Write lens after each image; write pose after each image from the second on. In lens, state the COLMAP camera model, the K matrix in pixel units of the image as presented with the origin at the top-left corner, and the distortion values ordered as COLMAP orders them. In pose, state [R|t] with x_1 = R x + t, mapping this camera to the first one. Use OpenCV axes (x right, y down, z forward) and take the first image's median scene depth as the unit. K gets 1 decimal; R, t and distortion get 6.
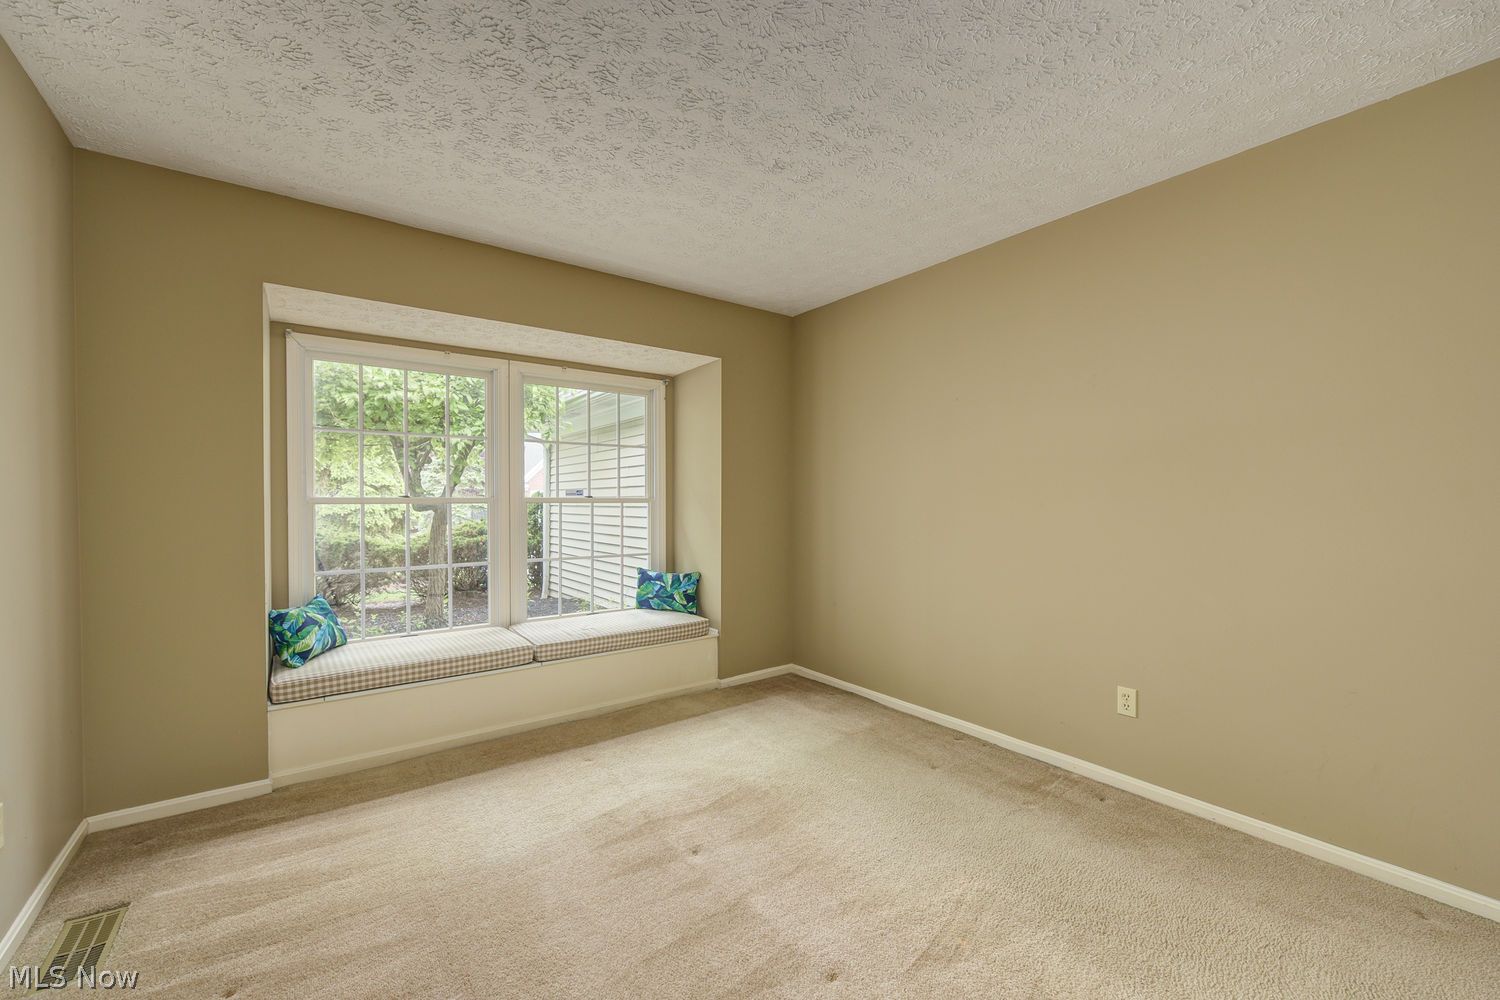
lens RADIAL K [[603.8, 0, 746.9], [0, 603.8, 506.3], [0, 0, 1]] dist [-0.007222, -0.000144]
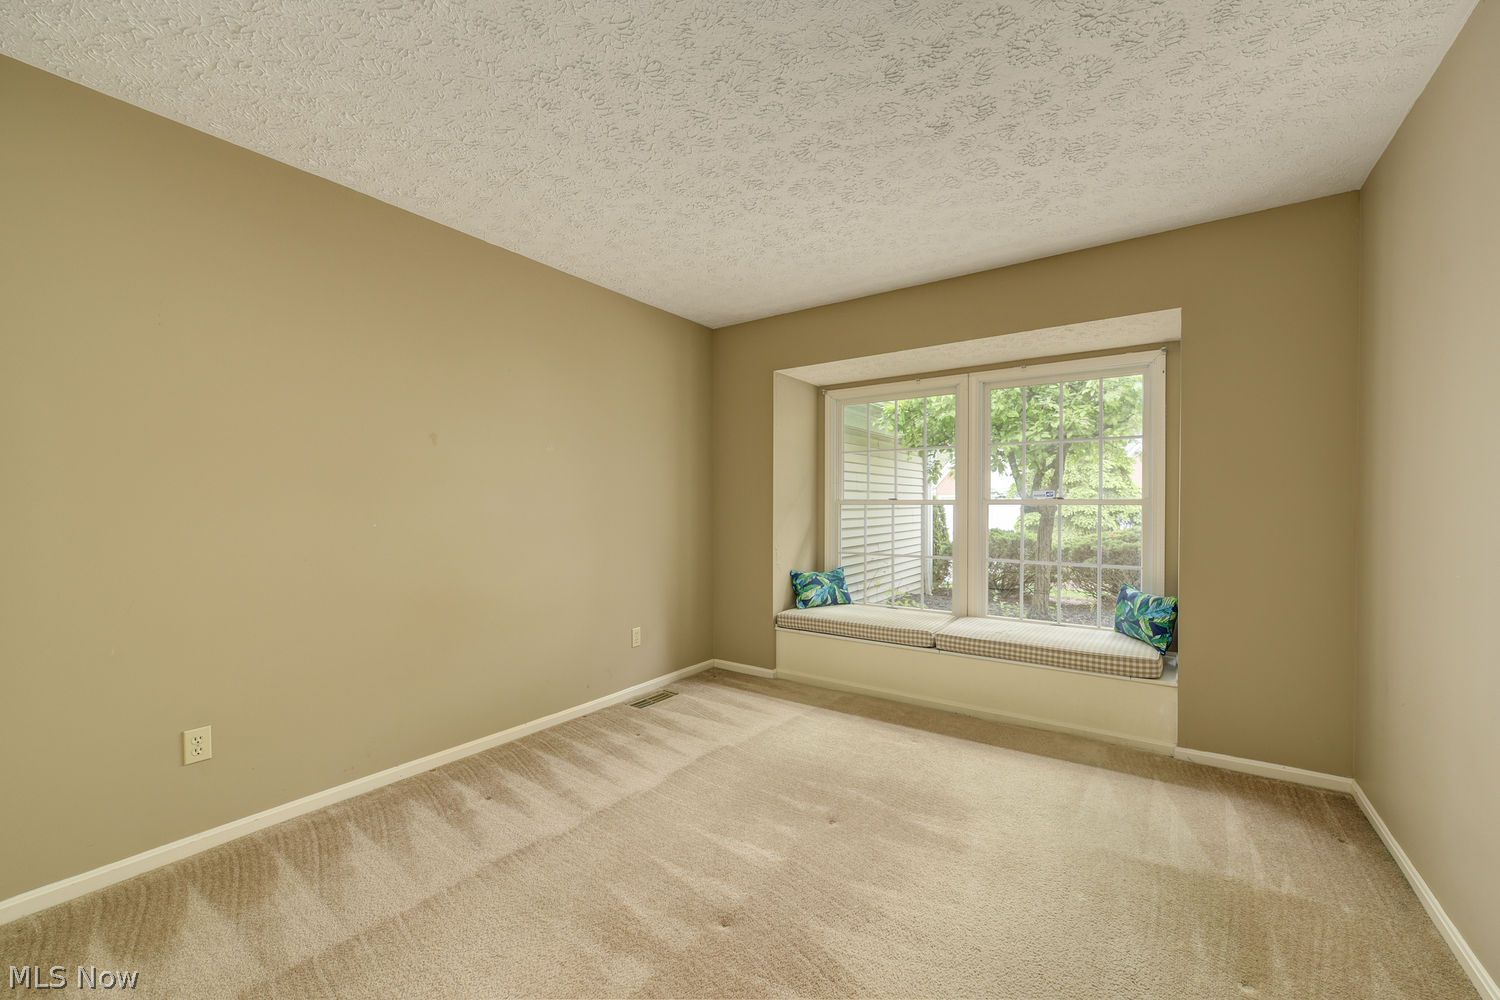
lens RADIAL K [[603.8, 0, 746.9], [0, 603.8, 506.3], [0, 0, 1]] dist [-0.007222, -0.000144]
pose [[0.293793, 0.005200, -0.955855, 0.595522], [-0.009858, 0.999949, 0.002410, -0.000994], [0.955818, 0.008714, 0.293829, 0.340002]]
